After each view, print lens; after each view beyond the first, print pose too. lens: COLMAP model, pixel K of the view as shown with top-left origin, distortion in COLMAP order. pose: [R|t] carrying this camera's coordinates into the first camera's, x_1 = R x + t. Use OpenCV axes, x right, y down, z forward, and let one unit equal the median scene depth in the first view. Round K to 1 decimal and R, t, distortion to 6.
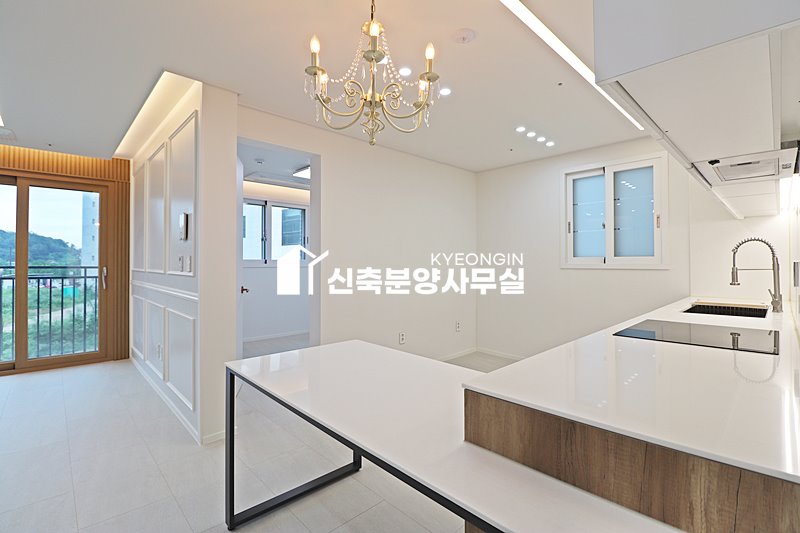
lens RADIAL K [[369.5, 0, 402.5], [0, 369.5, 260.1], [0, 0, 1]] dist [-0.003341, -0.009677]
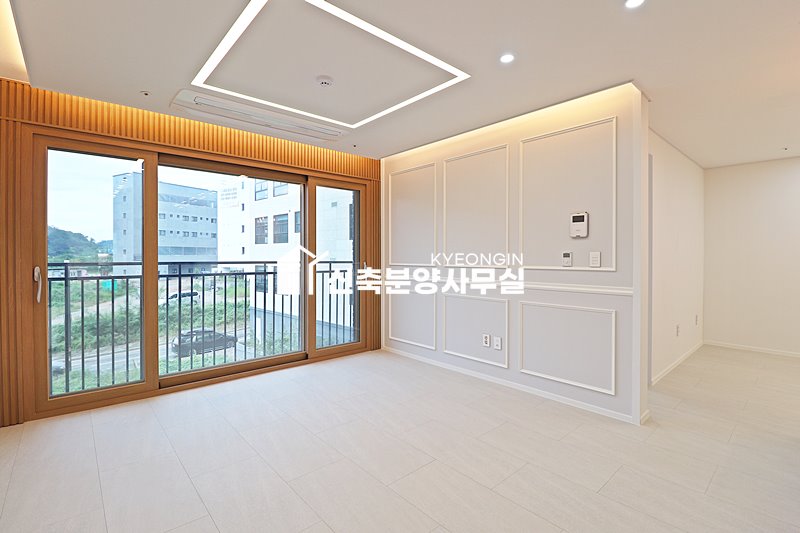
lens RADIAL K [[369.5, 0, 400.1], [0, 369.5, 259.8], [0, 0, 1]] dist [-0.003341, -0.009677]
pose [[0.999457, -0.000818, -0.032948, -0.735663], [0.001392, 0.999848, 0.017400, -0.006347], [0.032929, -0.017437, 0.999306, -0.061585]]
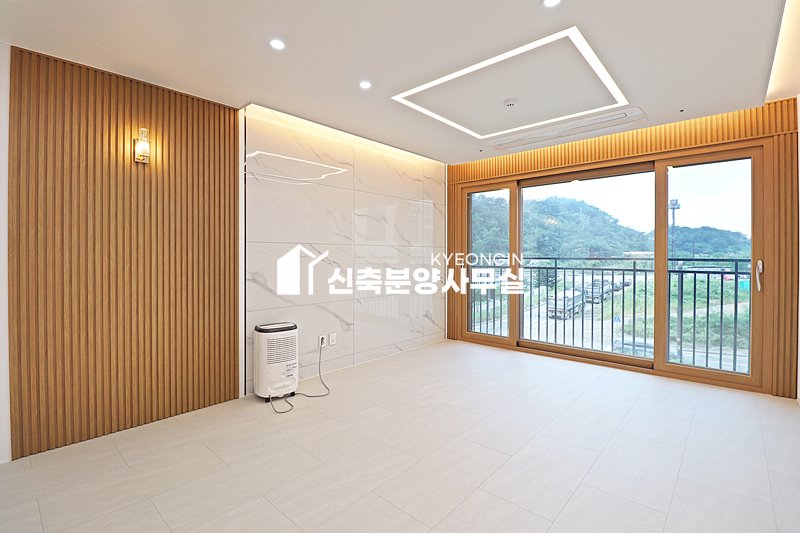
lens RADIAL K [[369.5, 0, 399.6], [0, 369.5, 257.3], [0, 0, 1]] dist [-0.003341, -0.009677]
pose [[0.070232, 0.004598, -0.997520, -0.170442], [0.007968, 0.999955, 0.005170, 0.004160], [0.997499, -0.008311, 0.070192, 0.280108]]
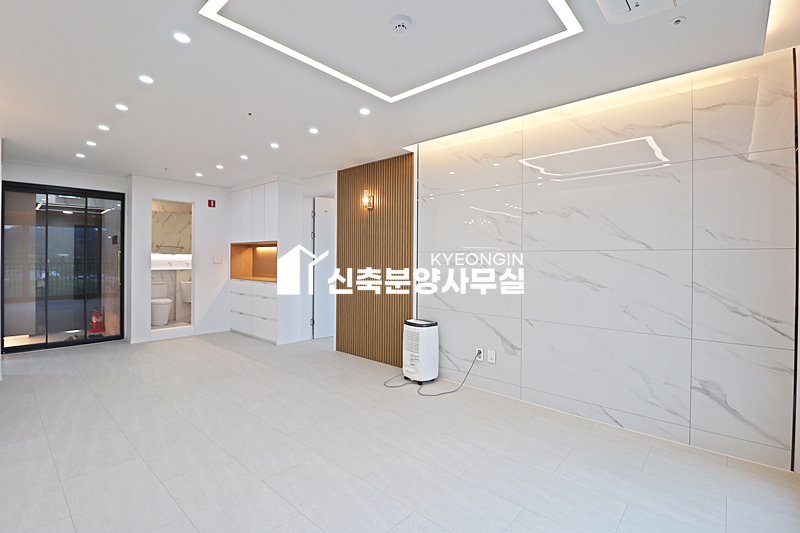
lens RADIAL K [[369.5, 0, 402.1], [0, 369.5, 260.5], [0, 0, 1]] dist [-0.003341, -0.009677]
pose [[-0.996574, -0.008618, -0.082250, -0.845247], [-0.008114, 0.999946, -0.006460, 0.002279], [0.082302, -0.005771, -0.996591, 1.005001]]
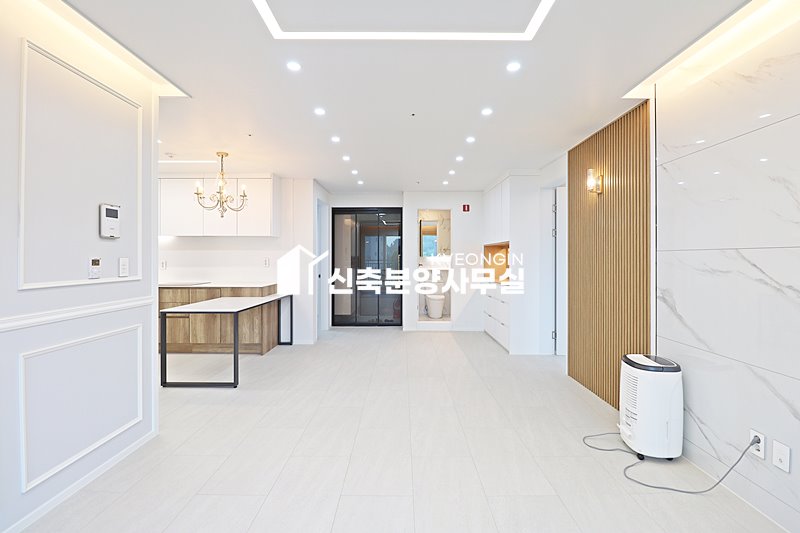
lens RADIAL K [[369.5, 0, 403.7], [0, 369.5, 258.2], [0, 0, 1]] dist [-0.003341, -0.009677]
pose [[-0.724088, -0.001845, 0.689705, -1.092948], [-0.007272, 0.999961, -0.004960, -0.008221], [-0.689669, -0.008607, -0.724074, 0.780377]]
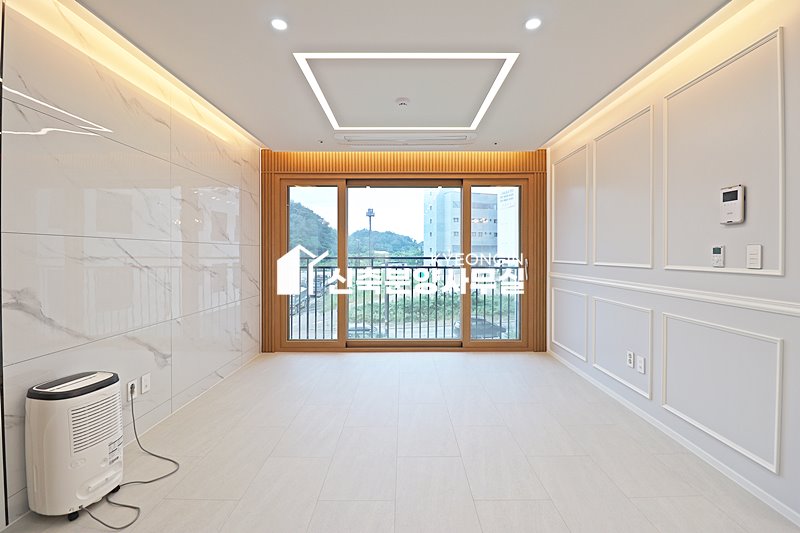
lens RADIAL K [[369.5, 0, 402.5], [0, 369.5, 257.0], [0, 0, 1]] dist [-0.003341, -0.009677]
pose [[0.720198, 0.005598, -0.693746, -0.381076], [0.006251, 0.999874, 0.014557, -0.003222], [0.693740, -0.014821, 0.720073, 0.030912]]
